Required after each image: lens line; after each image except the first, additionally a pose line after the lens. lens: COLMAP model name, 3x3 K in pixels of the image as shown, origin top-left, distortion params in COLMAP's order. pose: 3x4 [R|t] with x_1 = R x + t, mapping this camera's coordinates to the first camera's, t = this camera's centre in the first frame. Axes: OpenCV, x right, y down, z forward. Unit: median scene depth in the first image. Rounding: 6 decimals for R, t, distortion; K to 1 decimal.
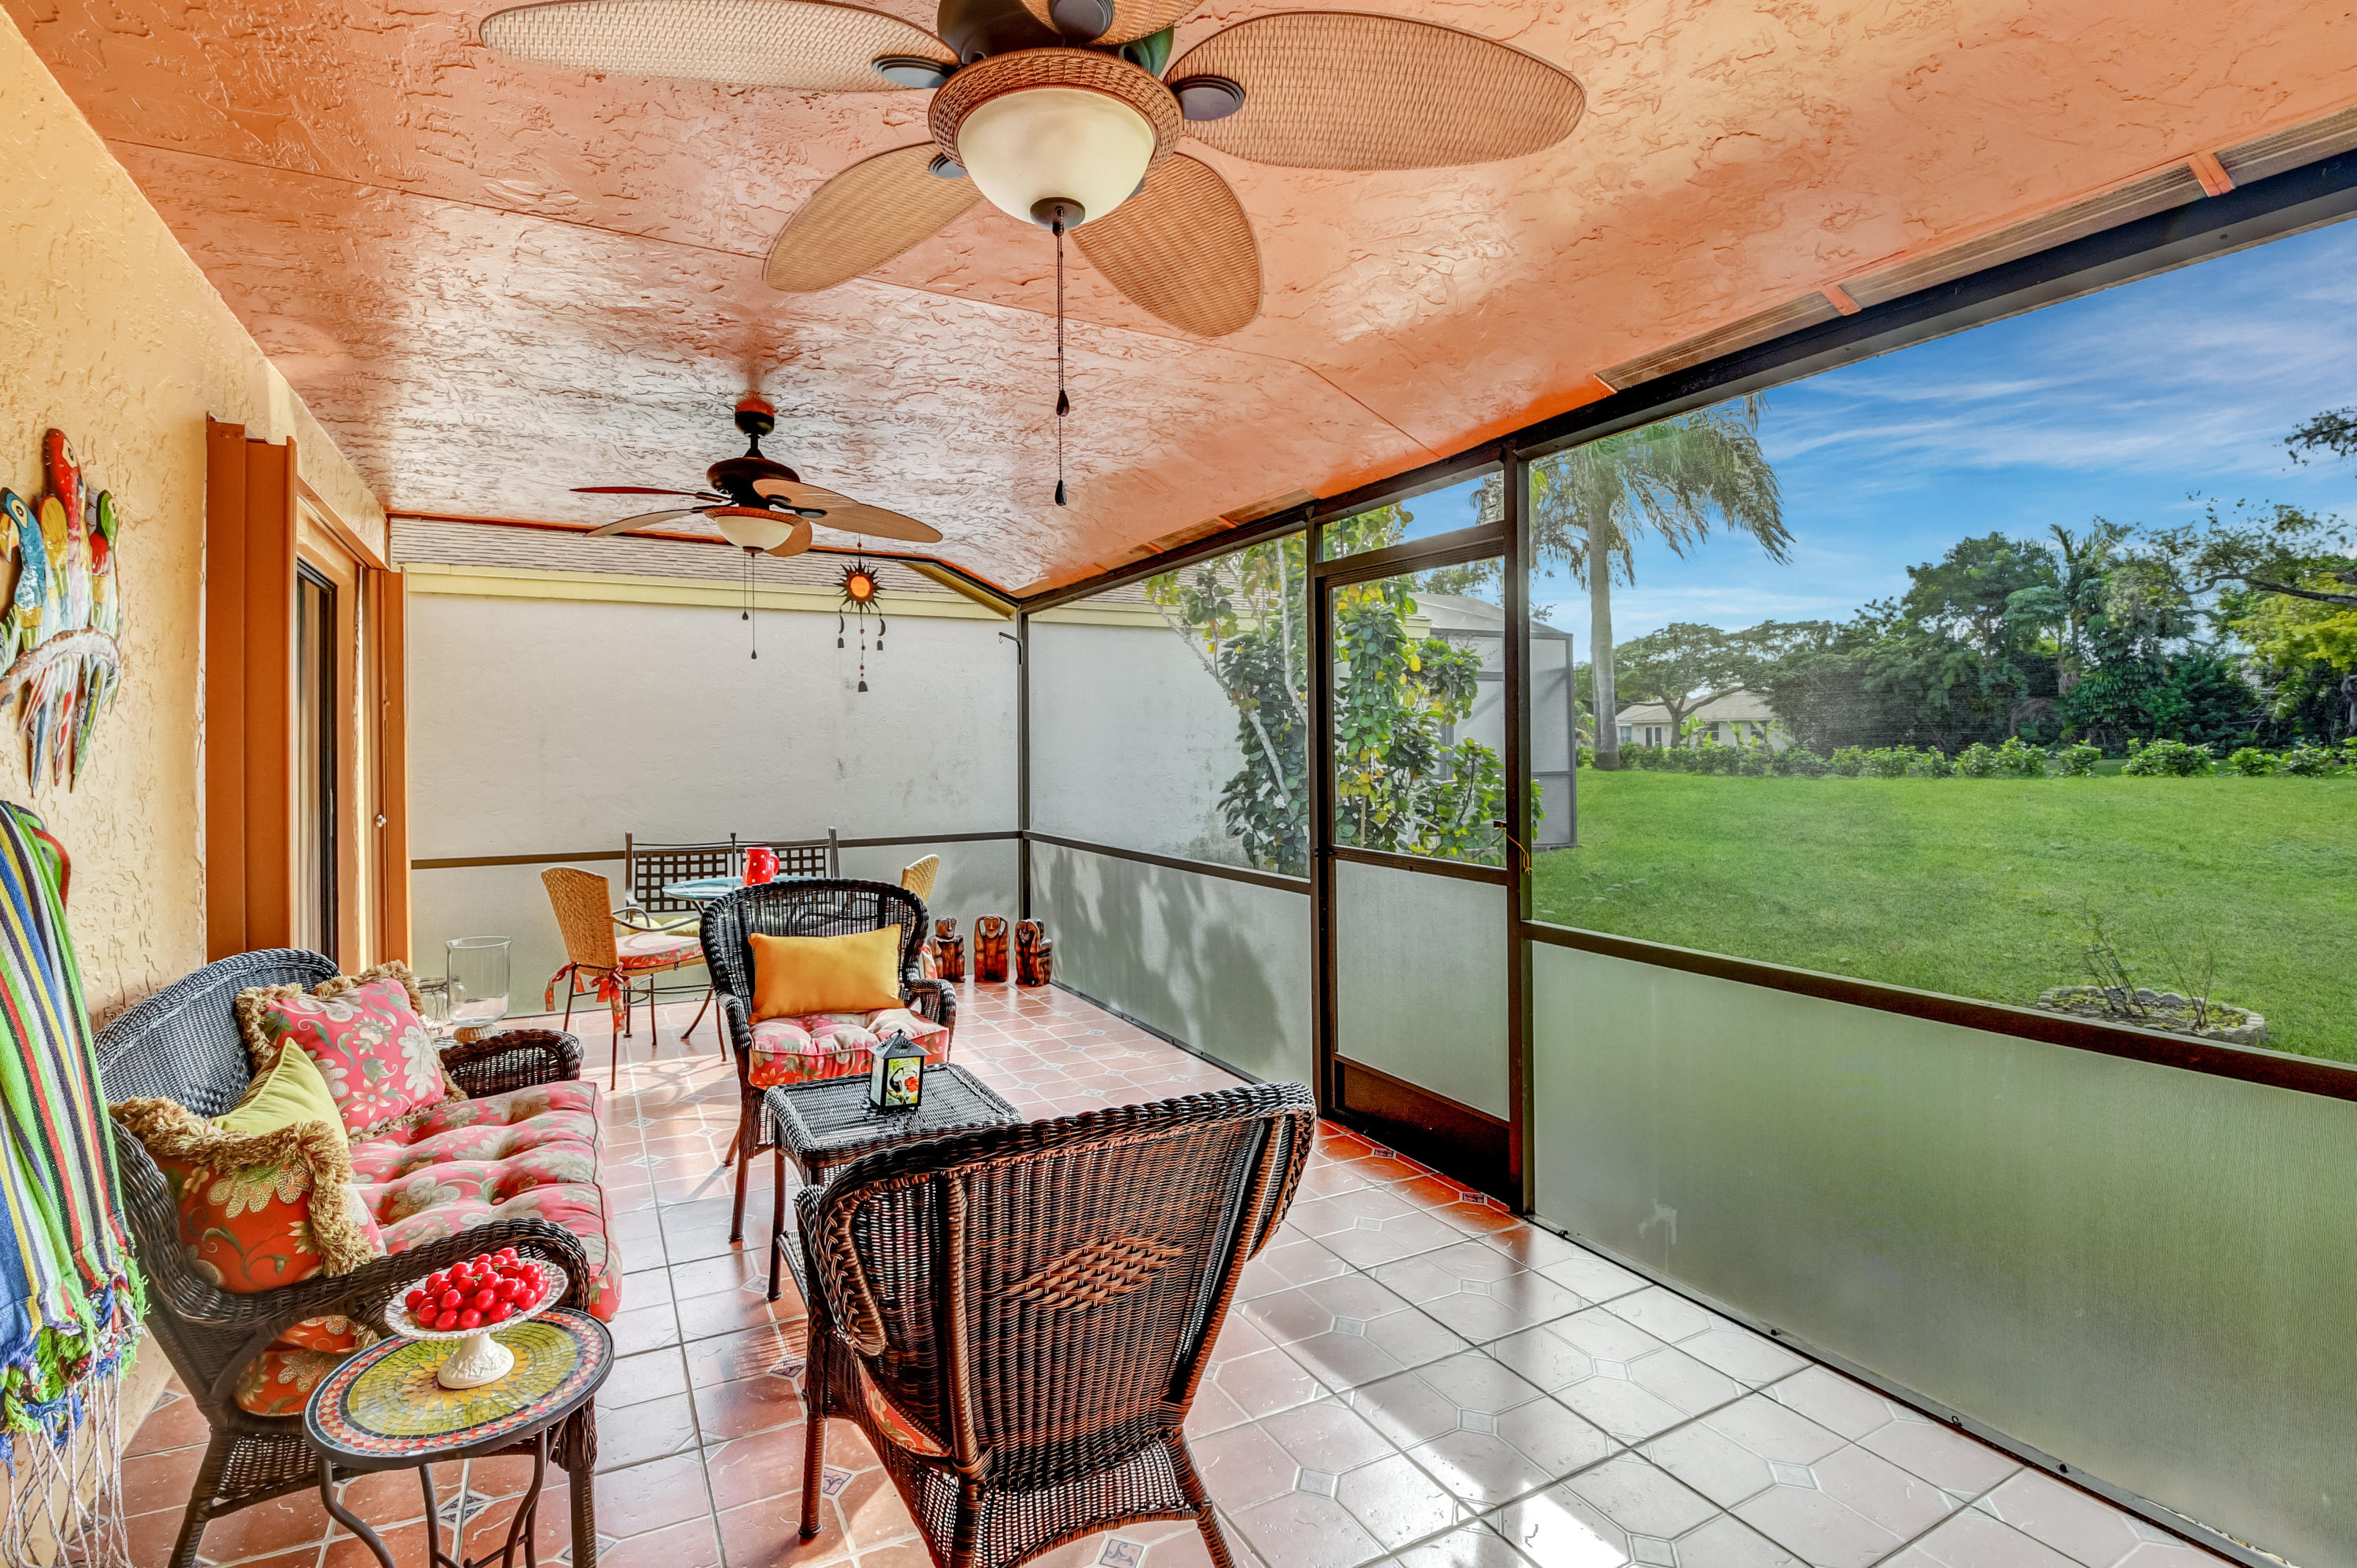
lens RADIAL K [[1051.0, 0, 1112.5], [0, 1051.0, 726.8], [0, 0, 1]] dist [-0.000260, -0.000076]
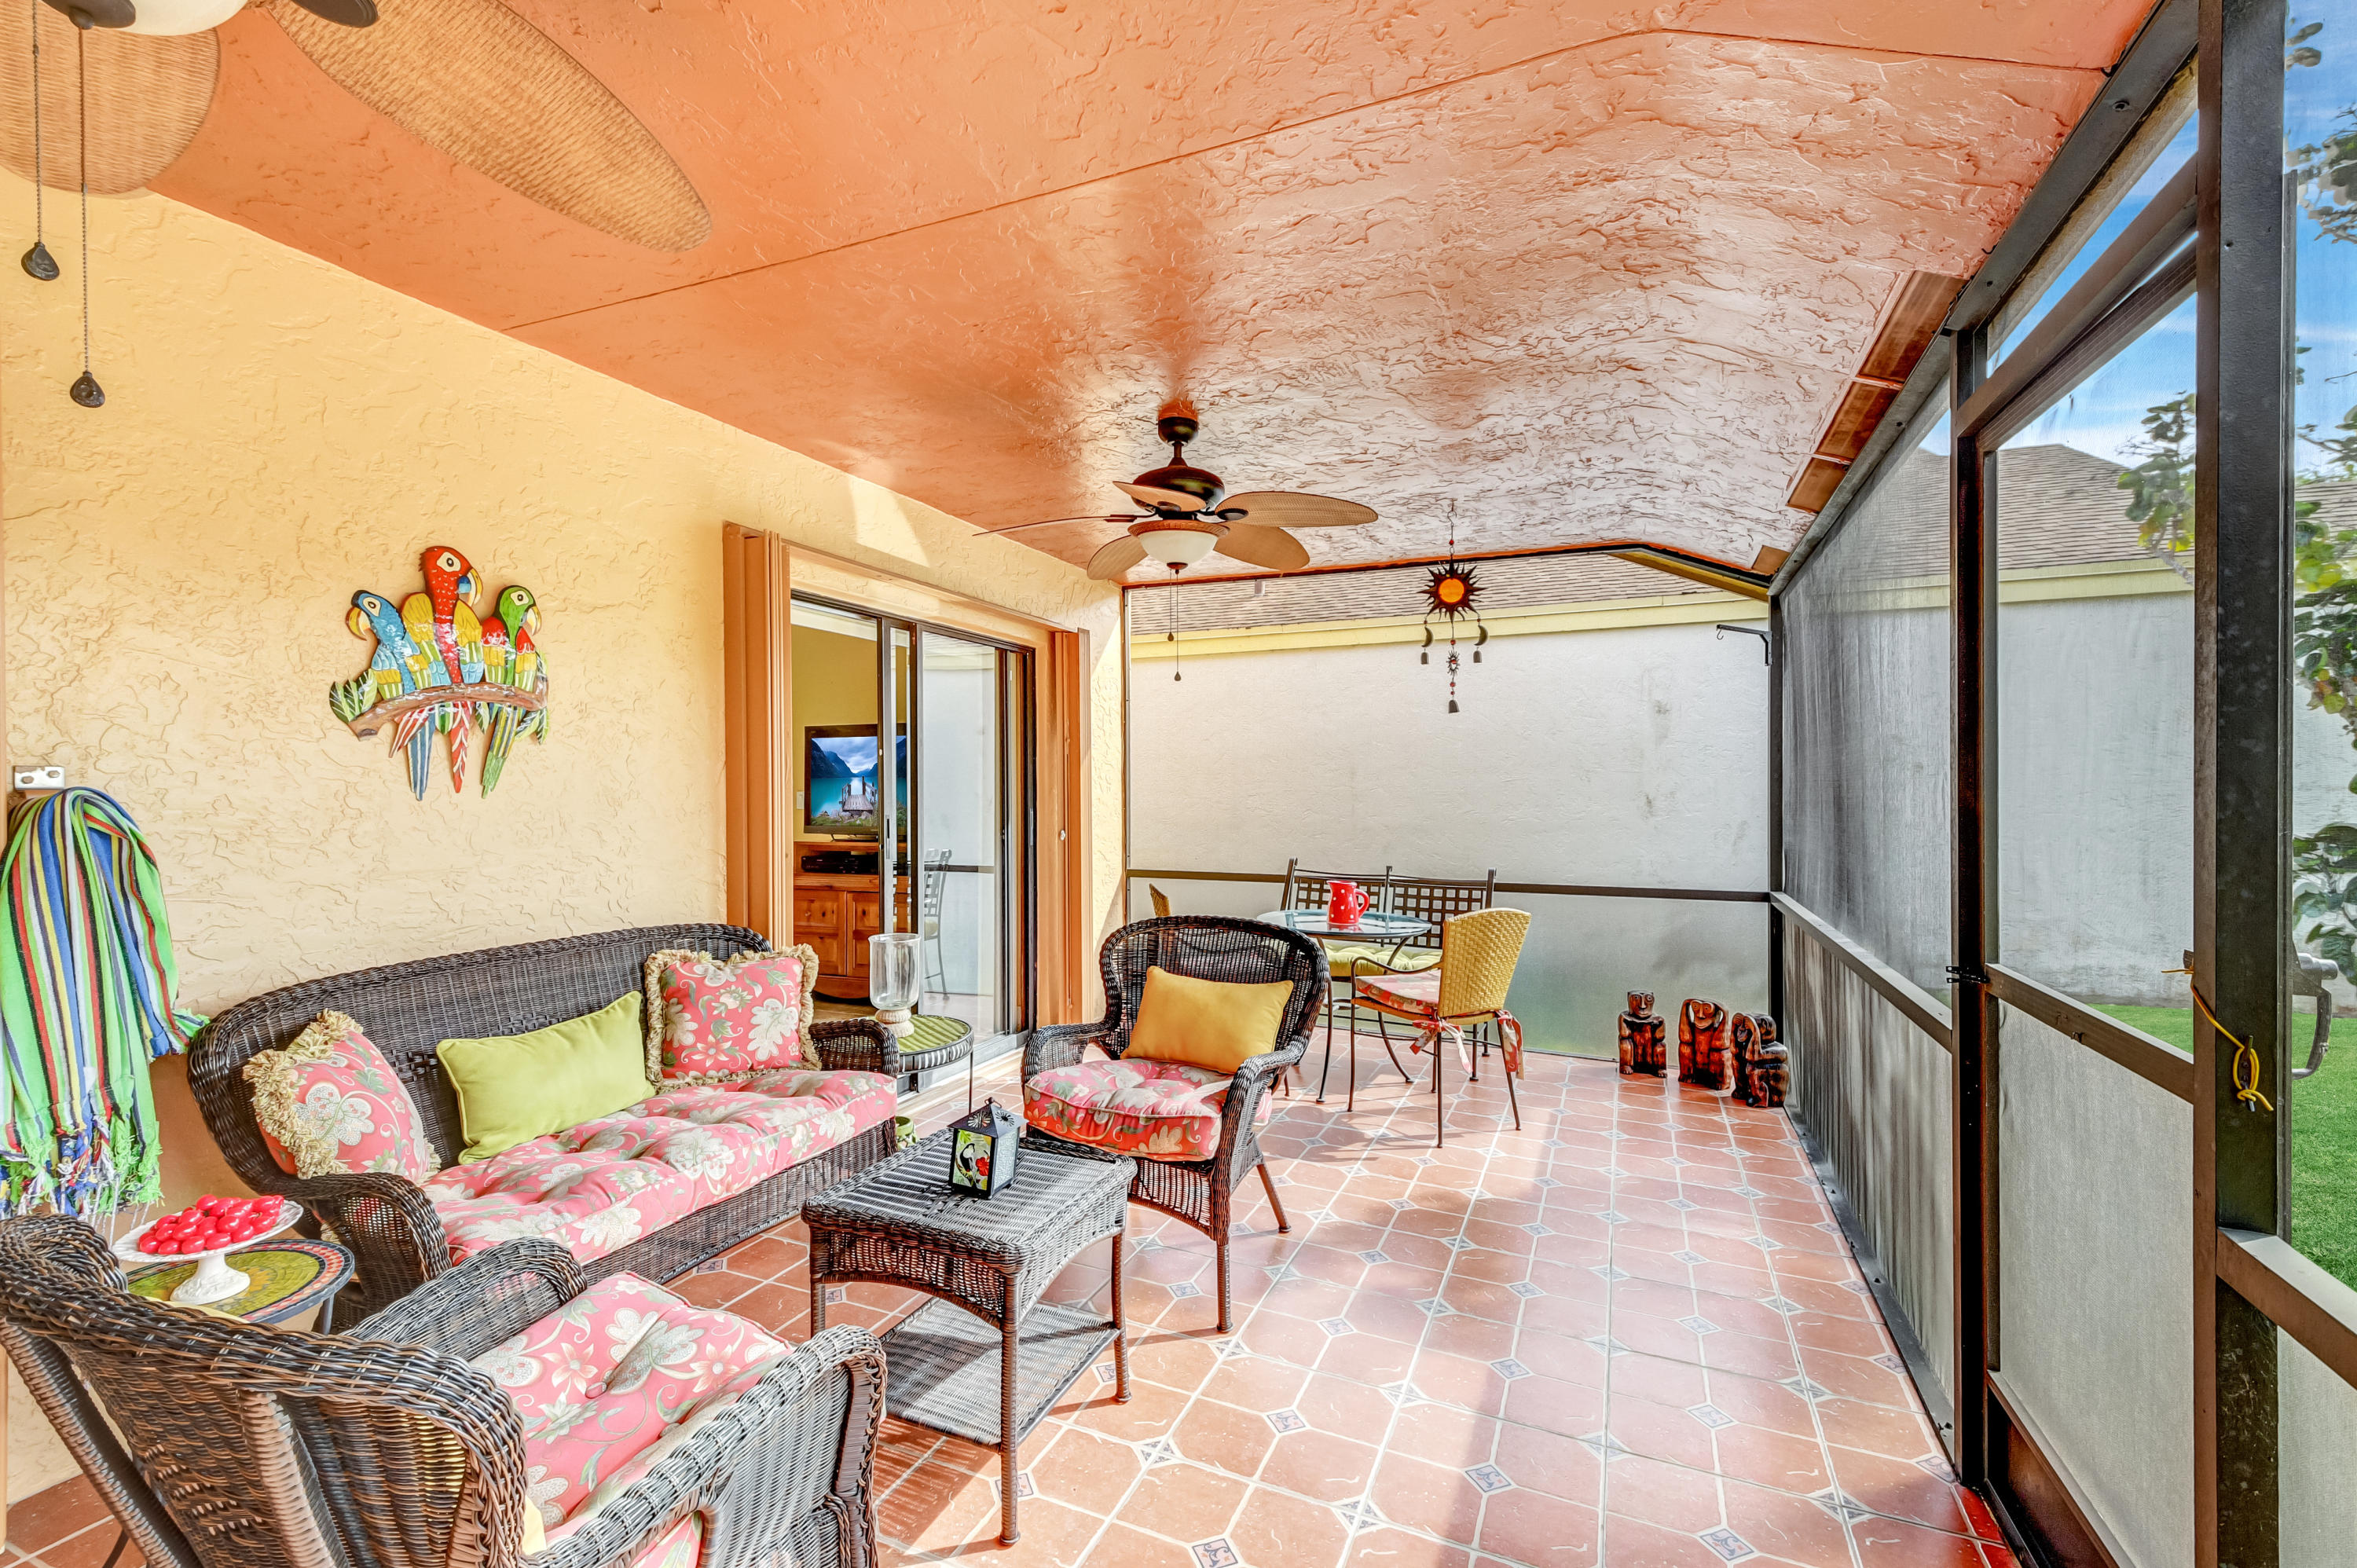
lens RADIAL K [[1002.6, 0, 1178.5], [0, 1002.6, 784.0], [0, 0, 1]] dist [0.066131, -0.000119]
pose [[0.643096, 0.003622, -0.765777, 0.267480], [0.010448, 0.999854, 0.013503, 0.012972], [0.765714, -0.016684, 0.642964, 0.305818]]
